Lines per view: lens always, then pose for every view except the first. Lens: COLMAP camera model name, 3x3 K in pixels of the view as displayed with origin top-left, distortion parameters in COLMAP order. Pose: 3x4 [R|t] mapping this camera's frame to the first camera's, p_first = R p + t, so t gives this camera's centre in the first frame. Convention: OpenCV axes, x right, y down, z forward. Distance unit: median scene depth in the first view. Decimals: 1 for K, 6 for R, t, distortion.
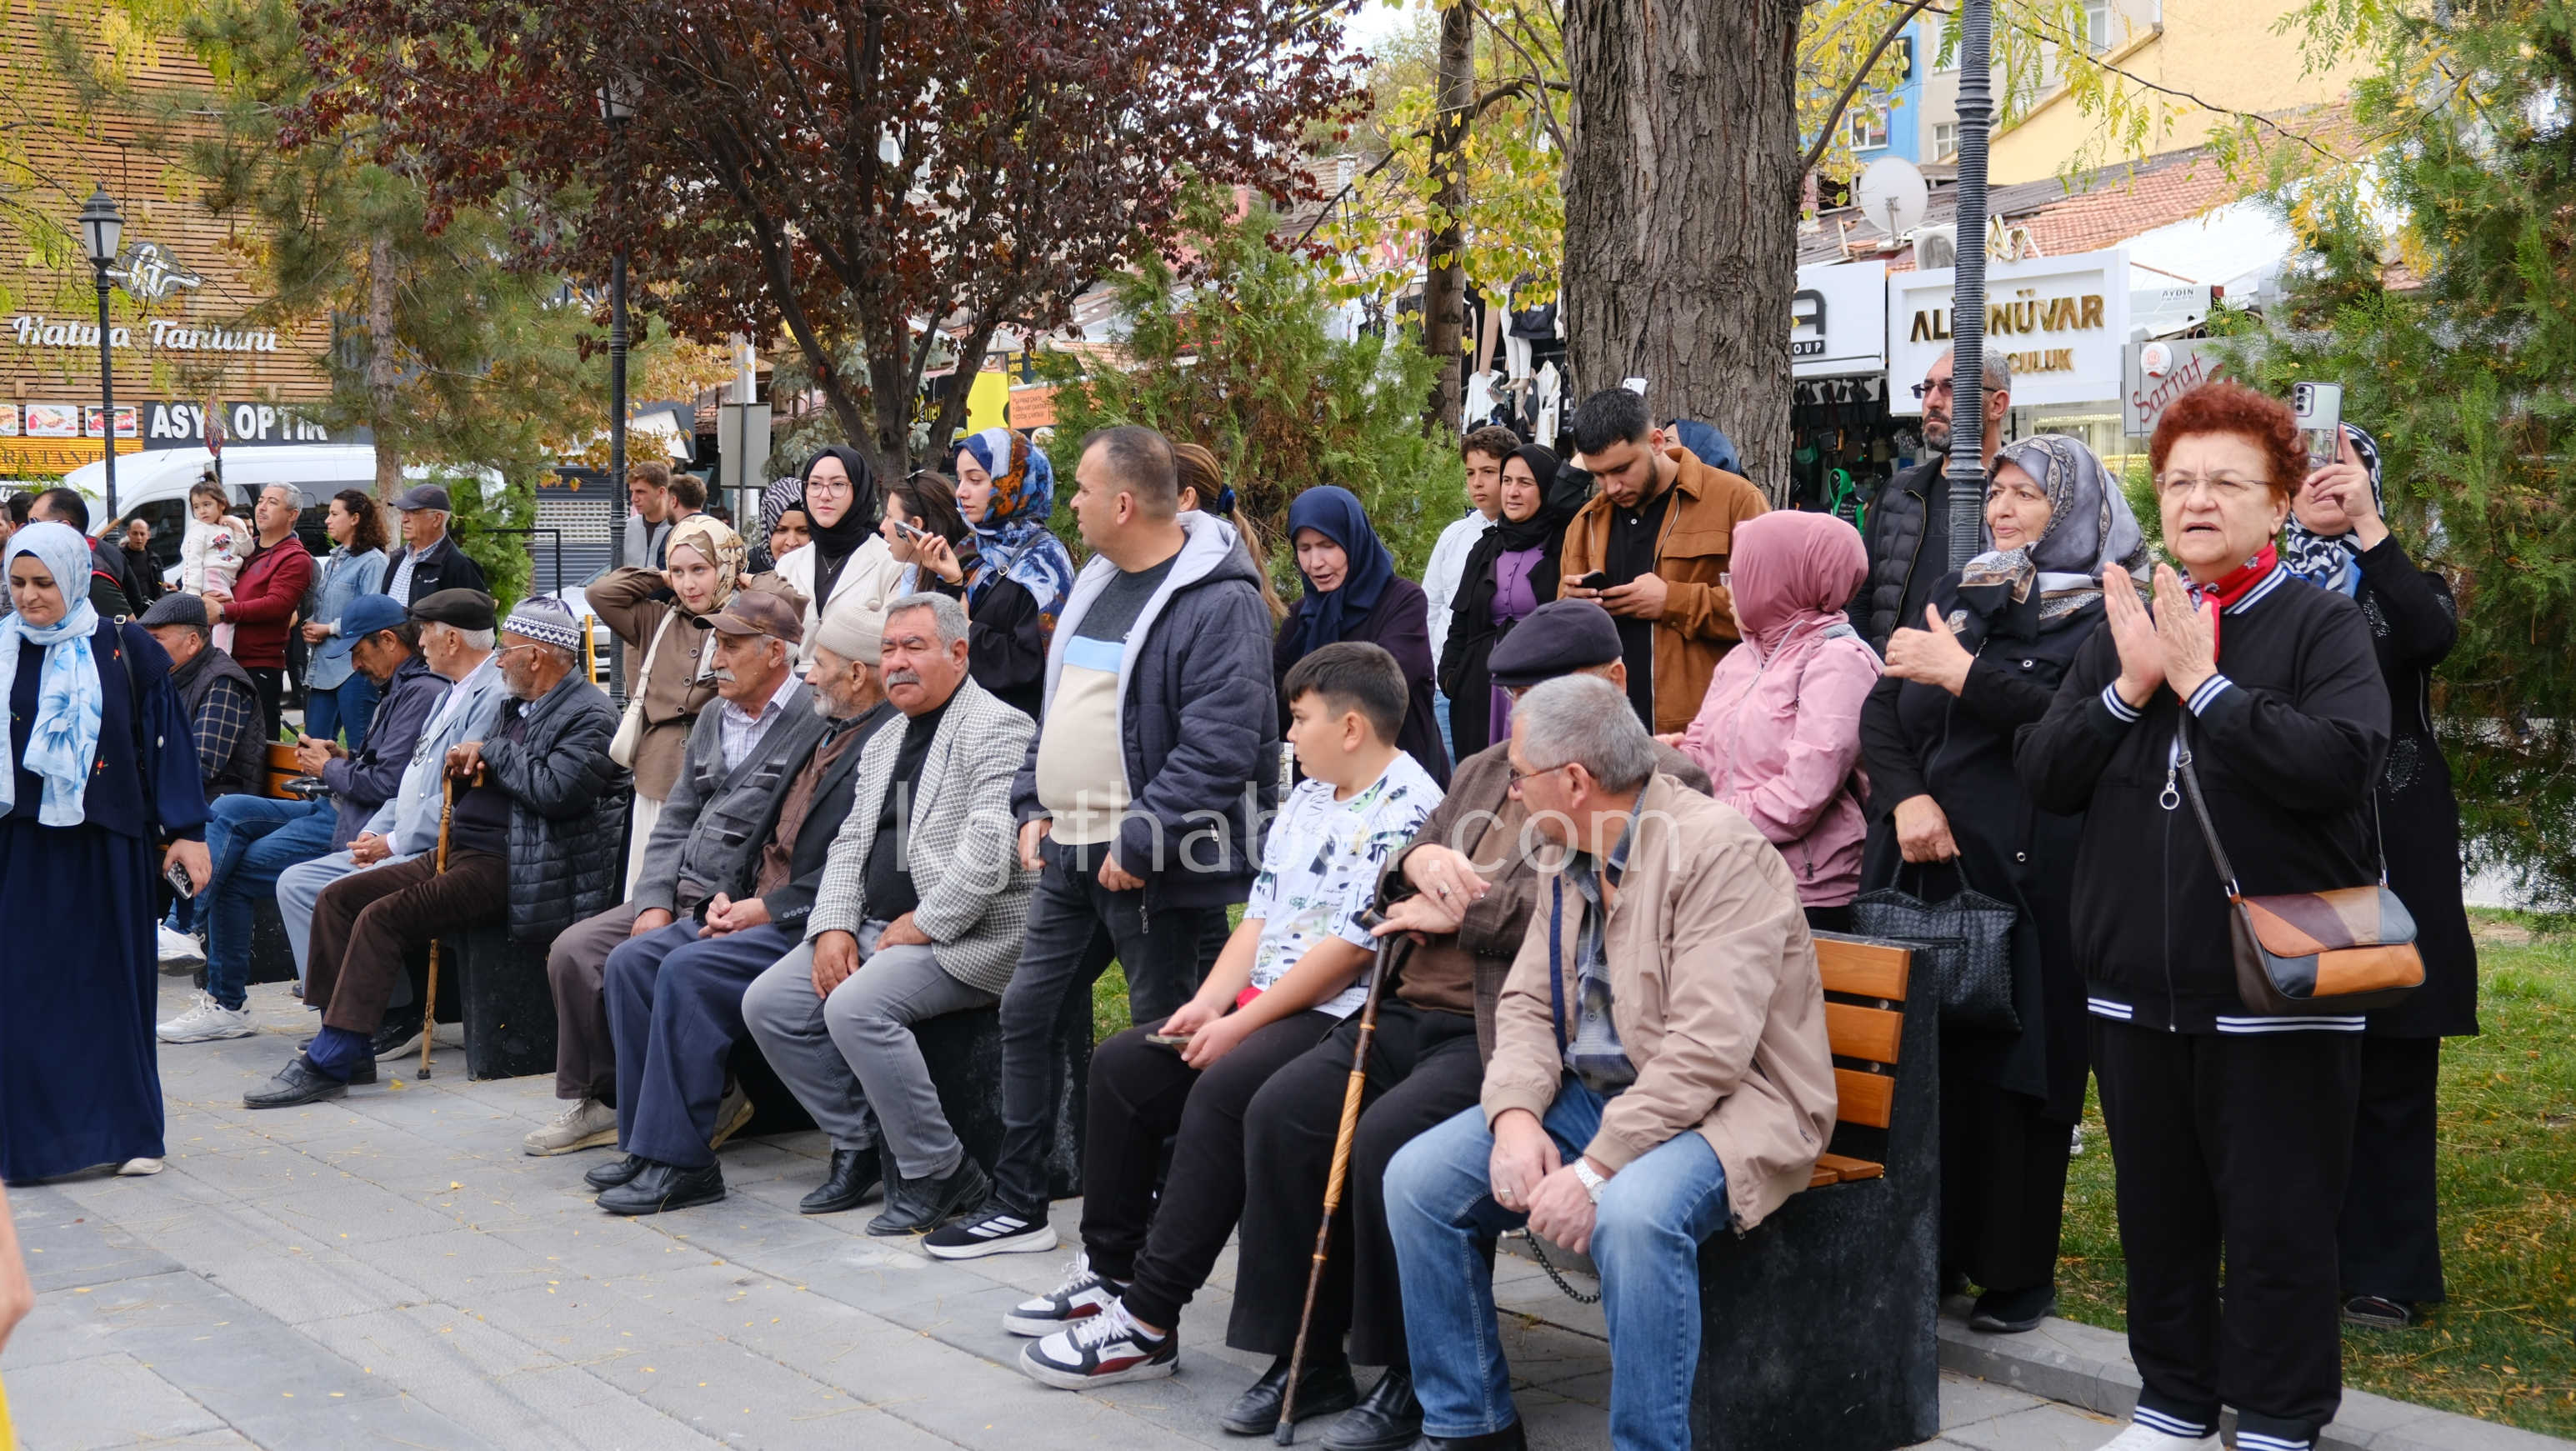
lens RADIAL K [[3160.0, 0, 1200.2], [0, 3160.0, 731.3], [0, 0, 1]] dist [-0.012902, 0.000000]
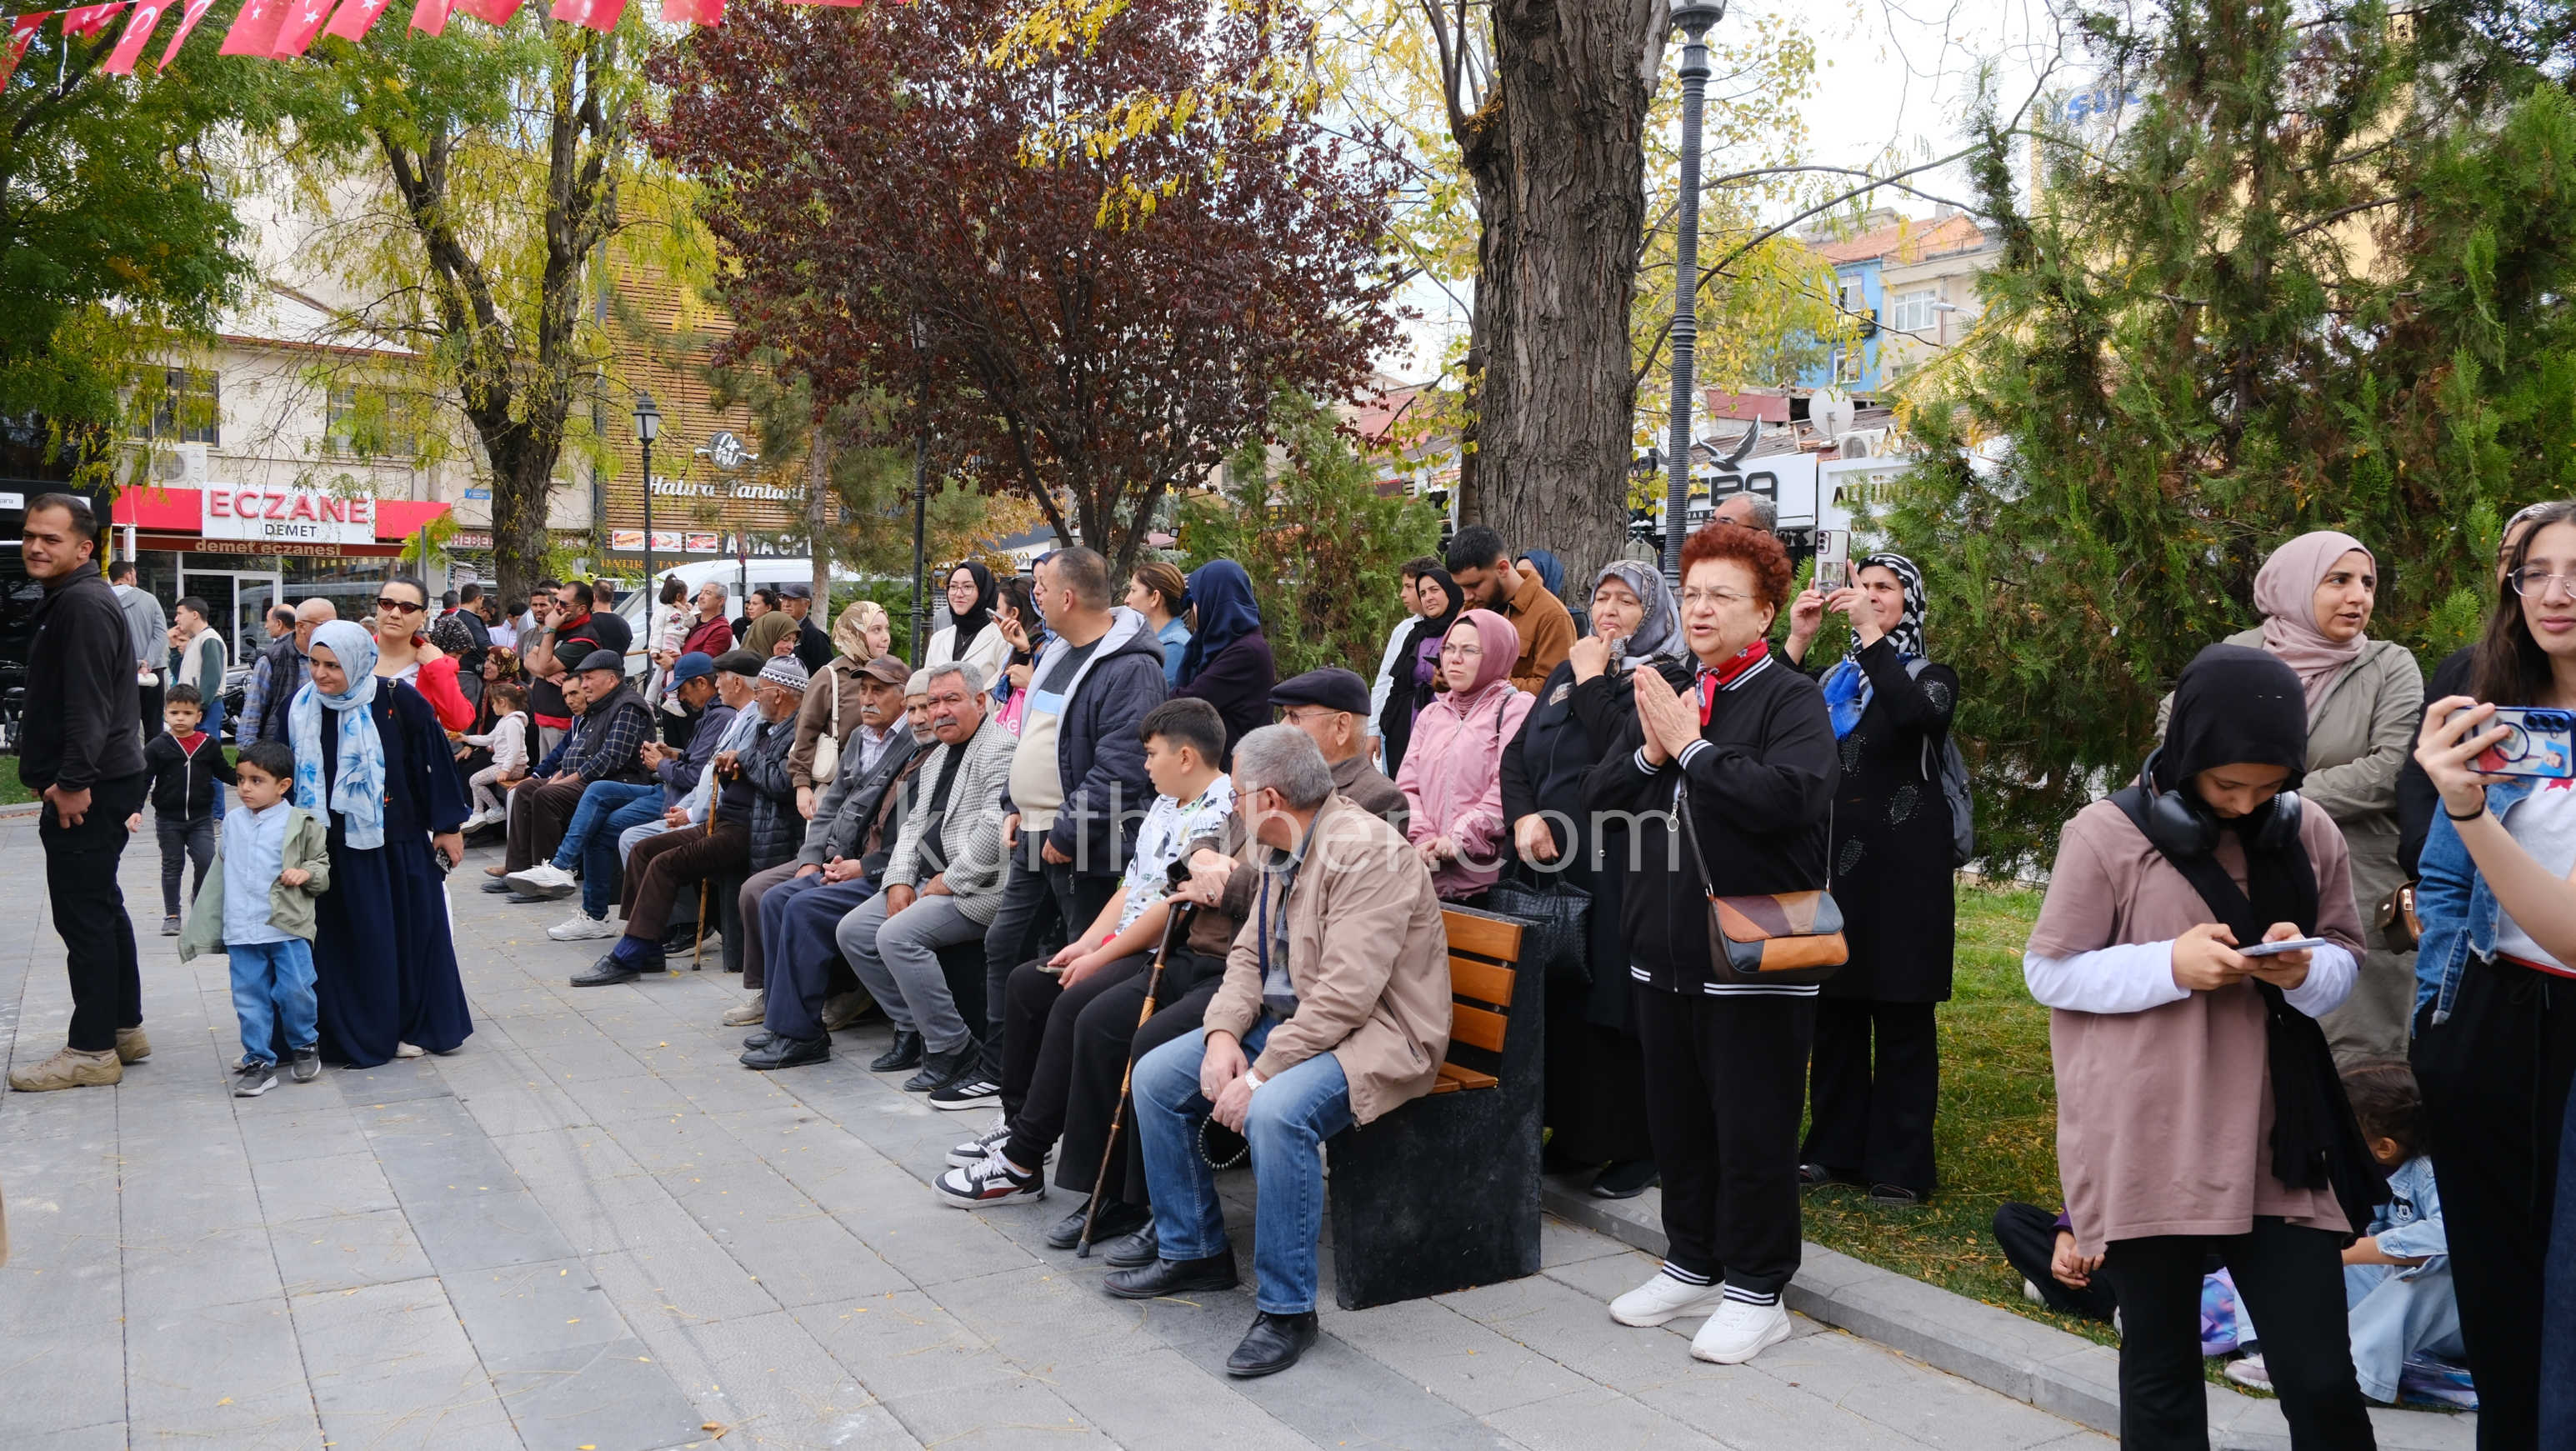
lens RADIAL K [[1993.2, 0, 1281.0], [0, 1993.2, 735.8], [0, 0, 1]] dist [-0.031095, 0.030497]
pose [[0.996037, 0.022935, -0.085934, 0.142787], [-0.023500, 0.999708, -0.005569, -0.005624], [0.085781, 0.007566, 0.996285, 0.081226]]
